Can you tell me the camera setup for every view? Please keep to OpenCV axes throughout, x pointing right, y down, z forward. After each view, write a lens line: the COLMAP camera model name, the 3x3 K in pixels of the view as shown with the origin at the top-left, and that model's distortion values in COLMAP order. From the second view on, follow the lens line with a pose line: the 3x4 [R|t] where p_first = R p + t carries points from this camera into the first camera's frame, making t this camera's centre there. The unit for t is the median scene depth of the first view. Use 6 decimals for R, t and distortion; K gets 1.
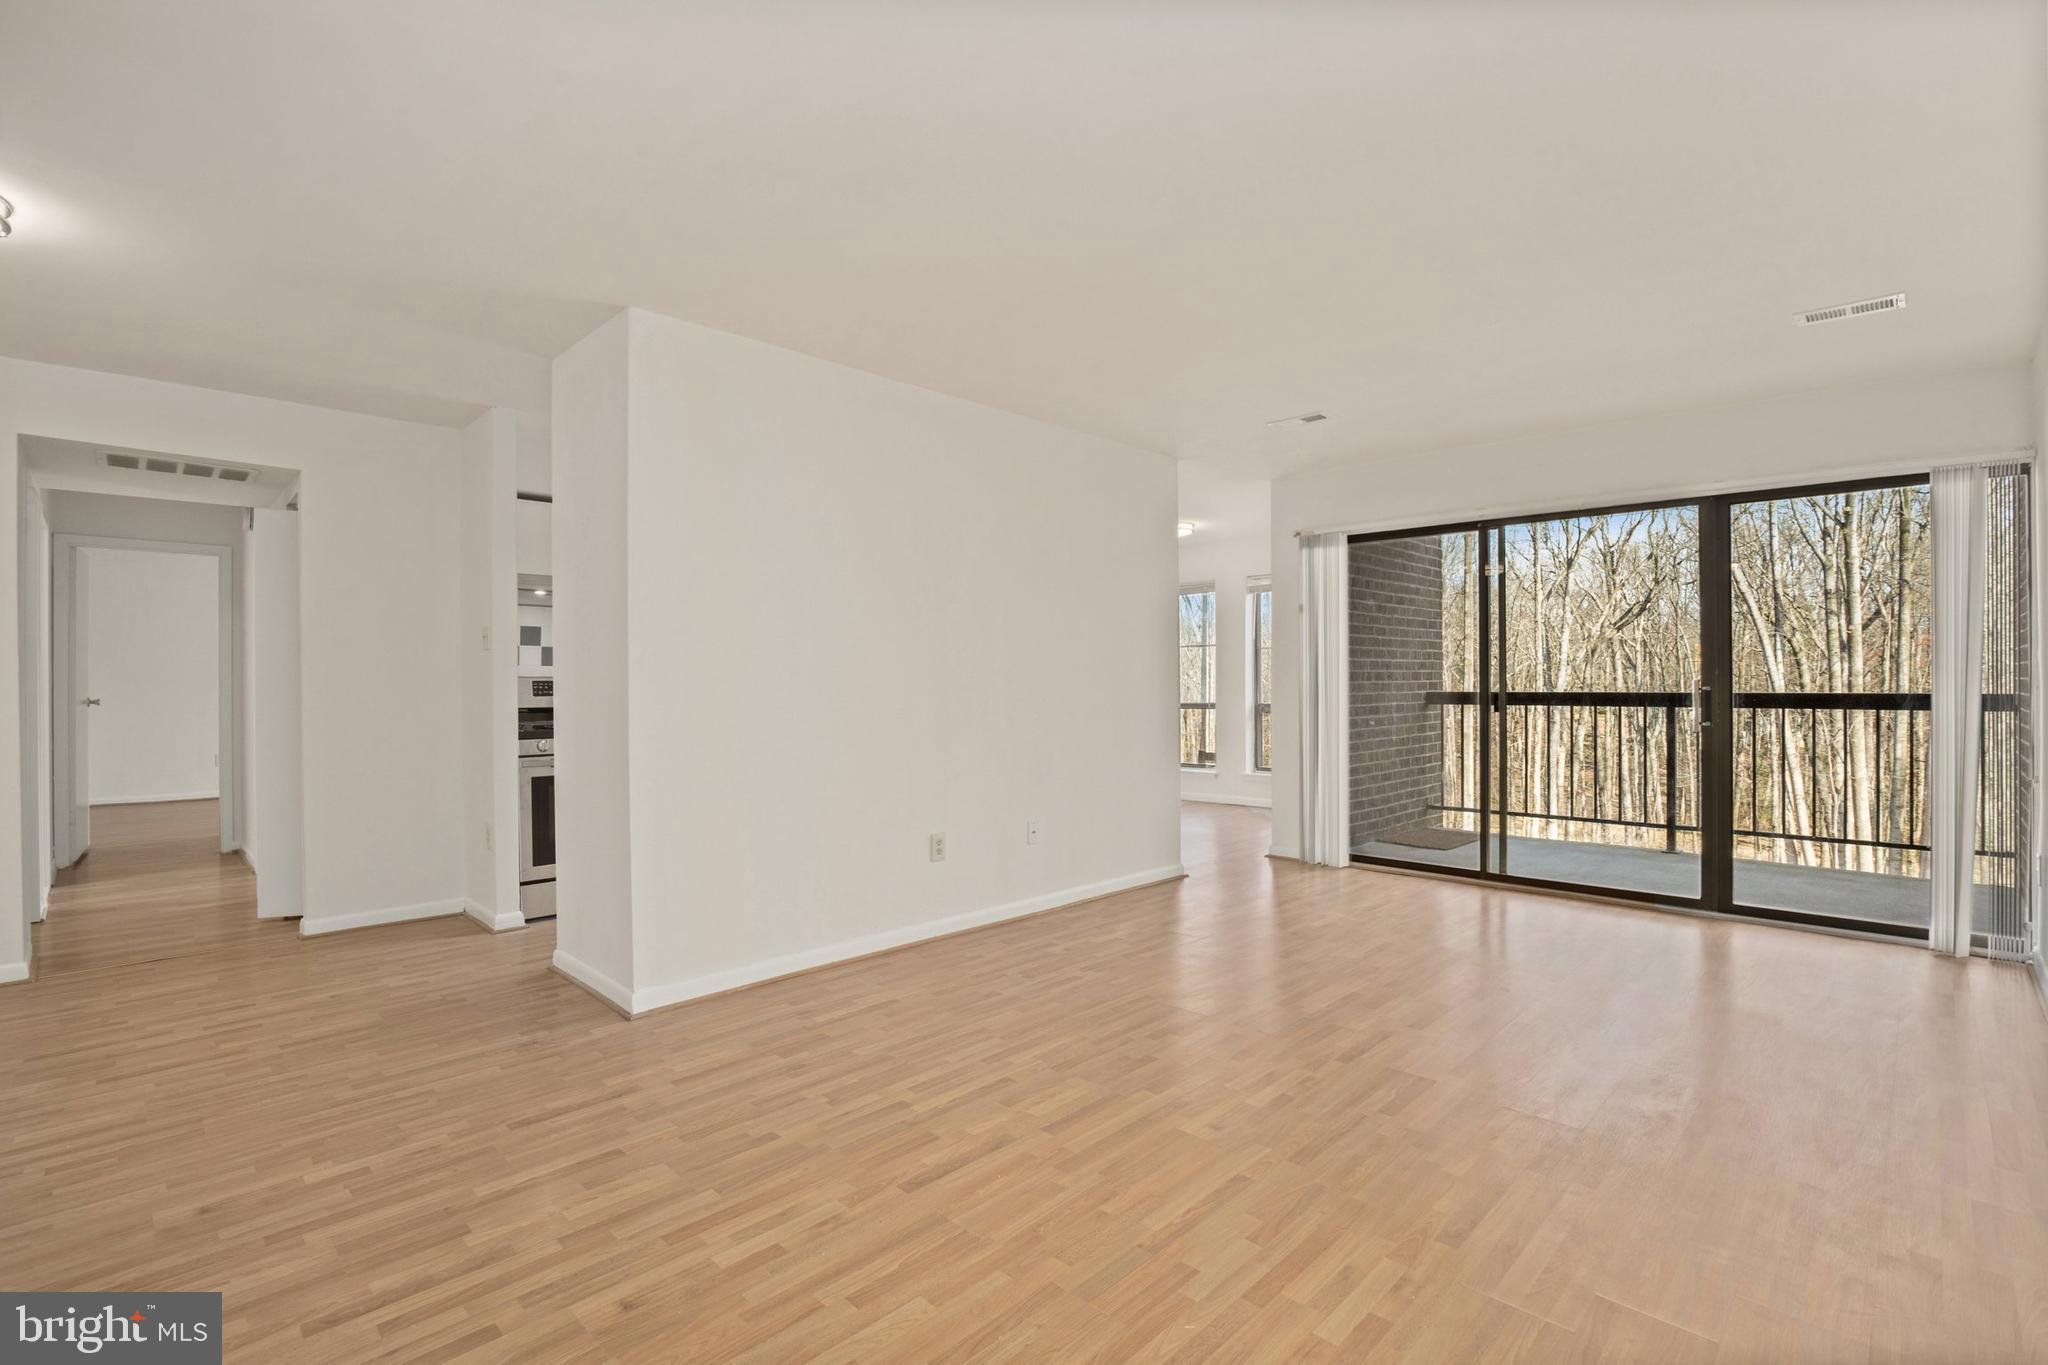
lens RADIAL K [[935.2, 0, 1041.6], [0, 935.2, 674.6], [0, 0, 1]] dist [-0.022558, 0.003227]
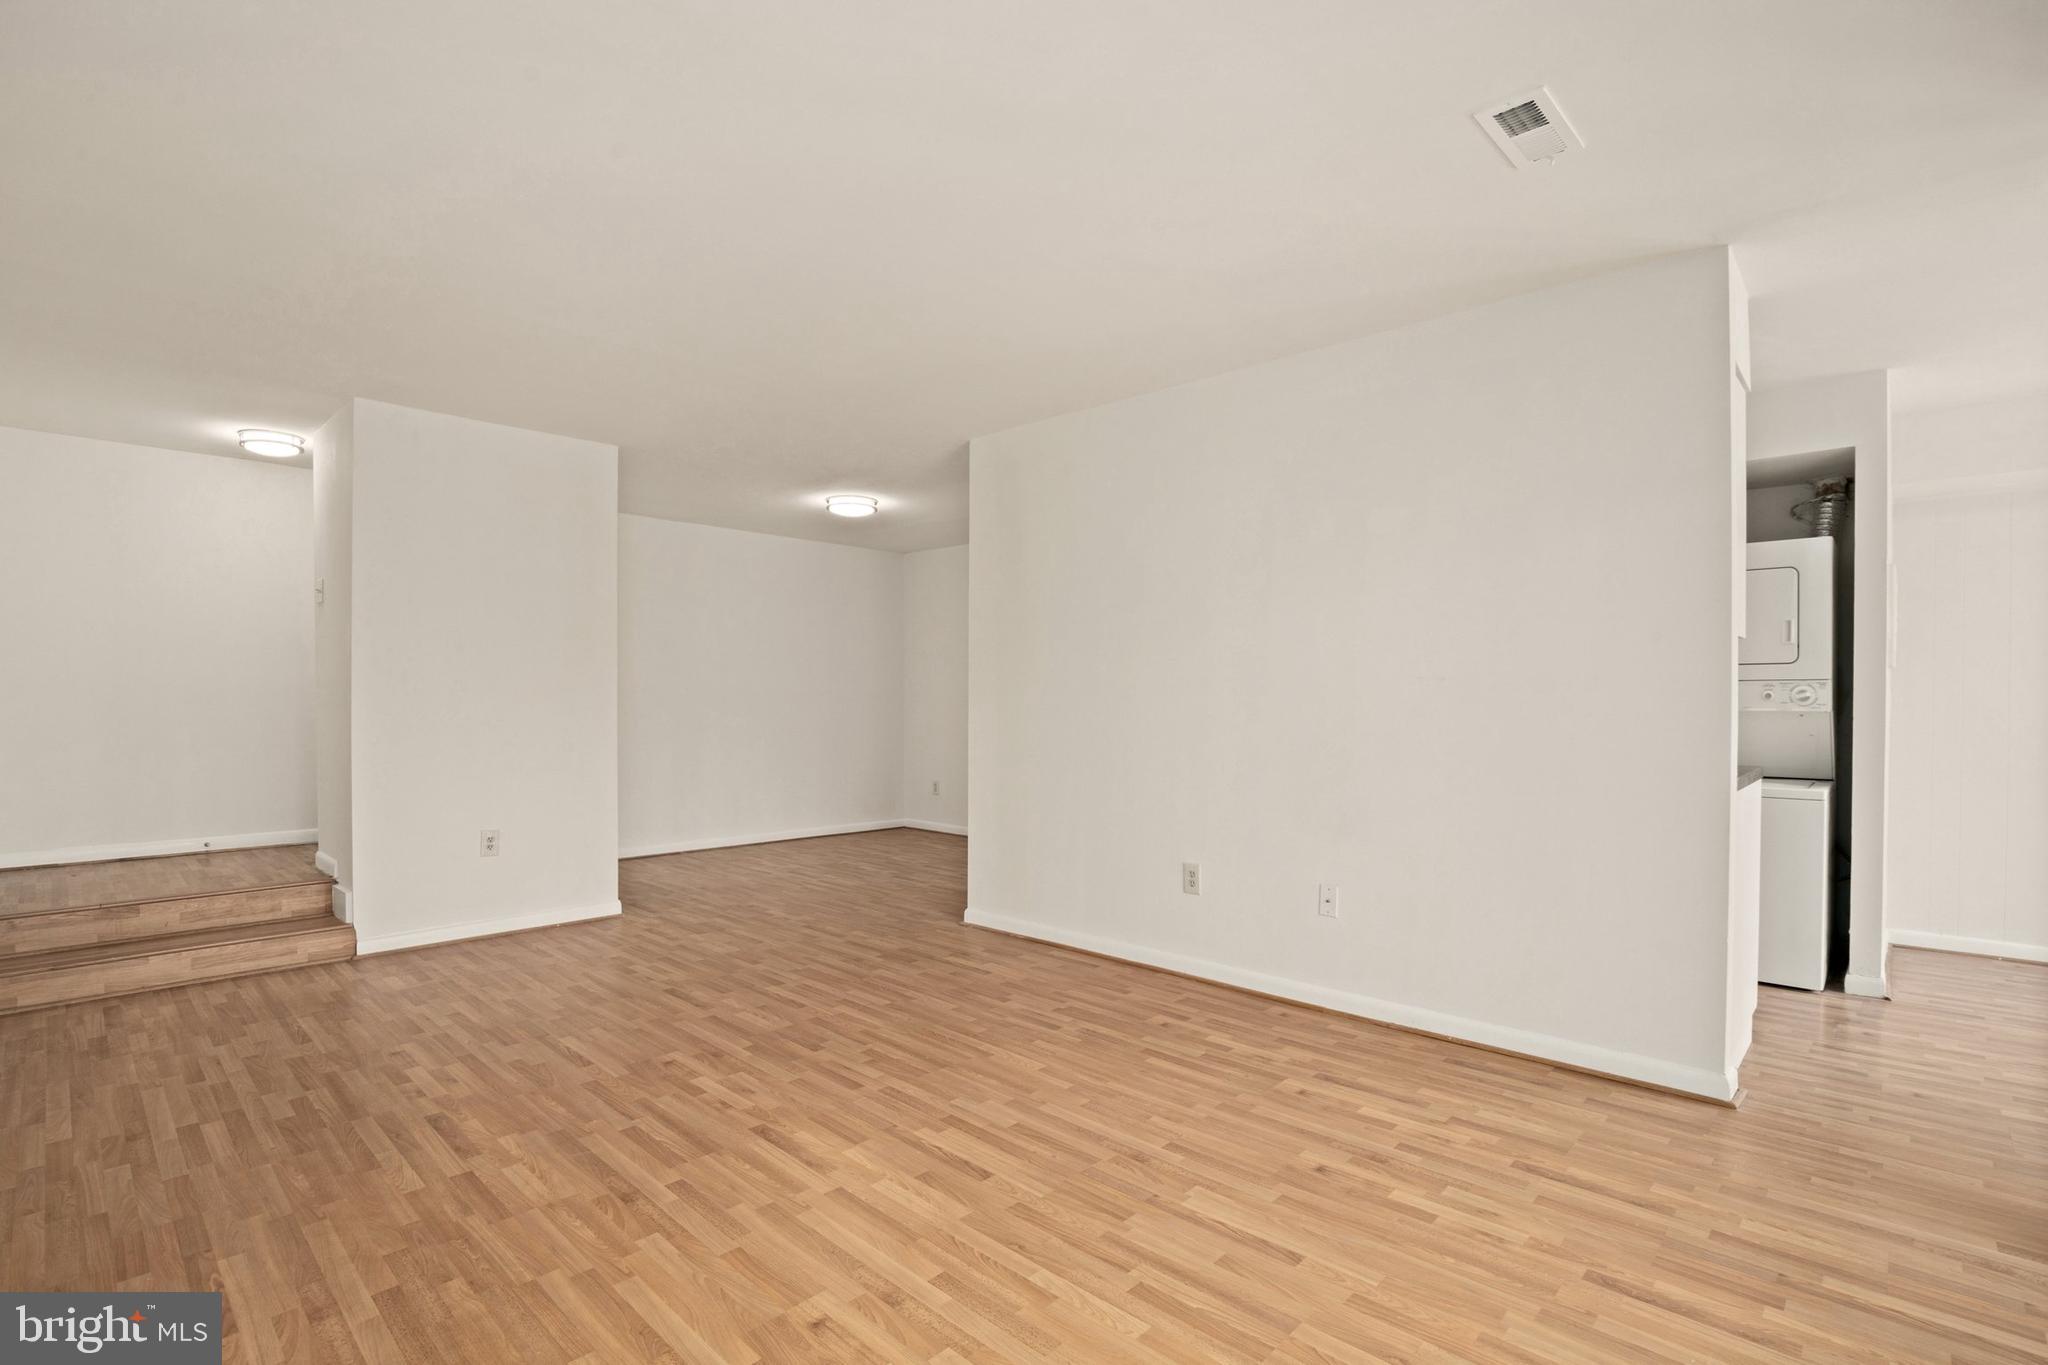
lens RADIAL K [[935.2, 0, 1039.8], [0, 935.2, 699.9], [0, 0, 1]] dist [-0.022558, 0.003227]
pose [[0.019721, 0.005136, -0.999792, 1.199473], [0.009391, 0.999942, 0.005322, 0.002569], [0.999761, -0.009494, 0.019672, 1.237682]]
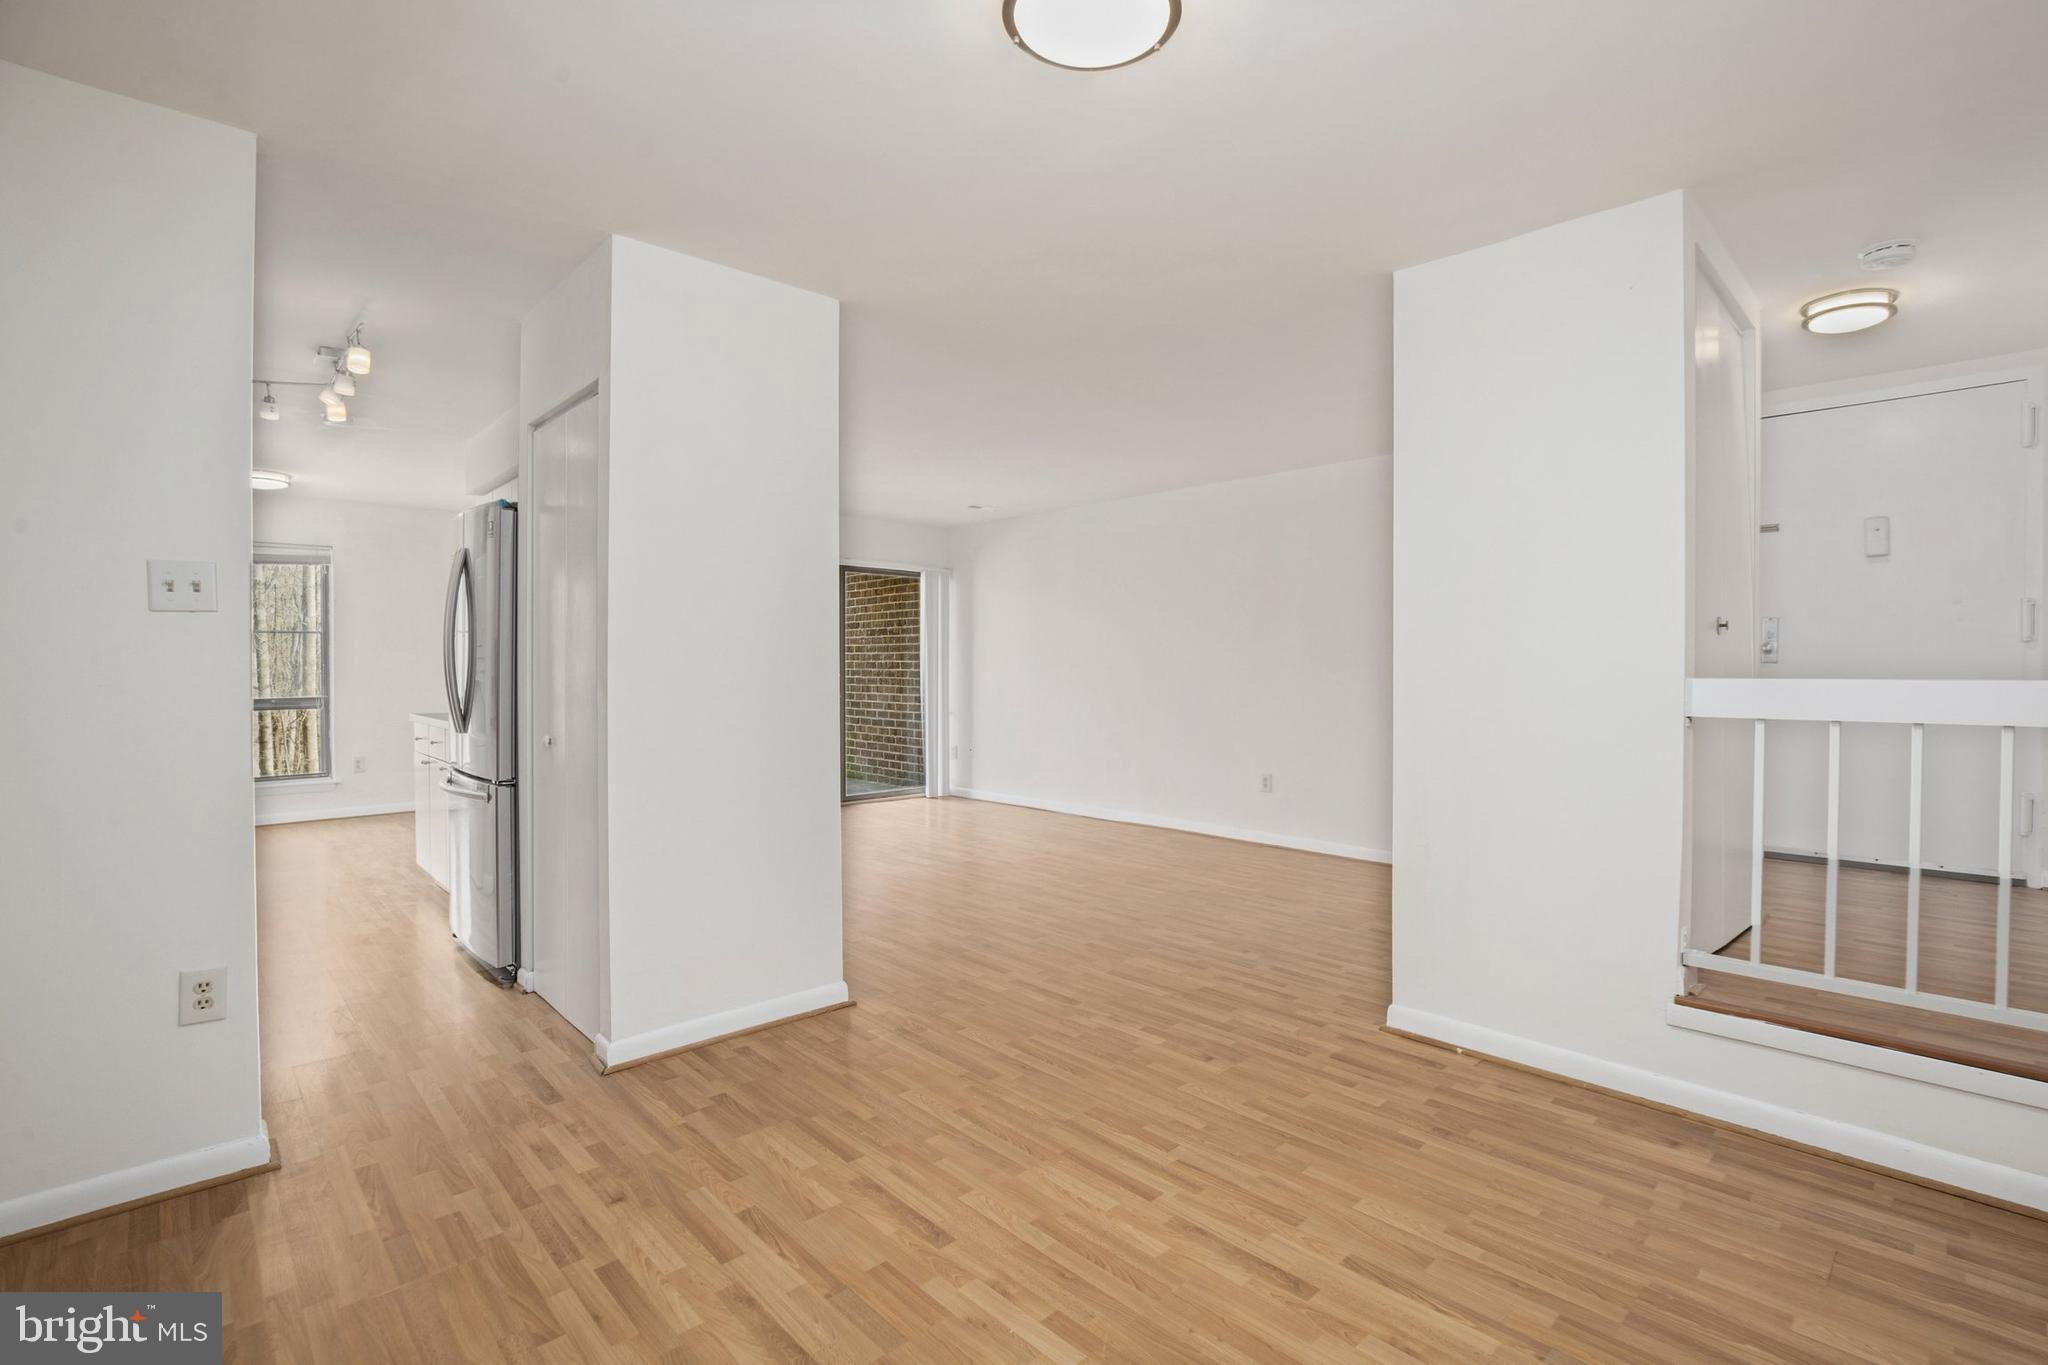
lens RADIAL K [[935.2, 0, 1022.1], [0, 935.2, 678.8], [0, 0, 1]] dist [-0.022558, 0.003227]
pose [[0.061622, -0.013422, 0.998009, -1.643928], [-0.005890, 0.999887, 0.013810, -0.007205], [-0.998082, -0.006730, 0.061536, 0.843303]]
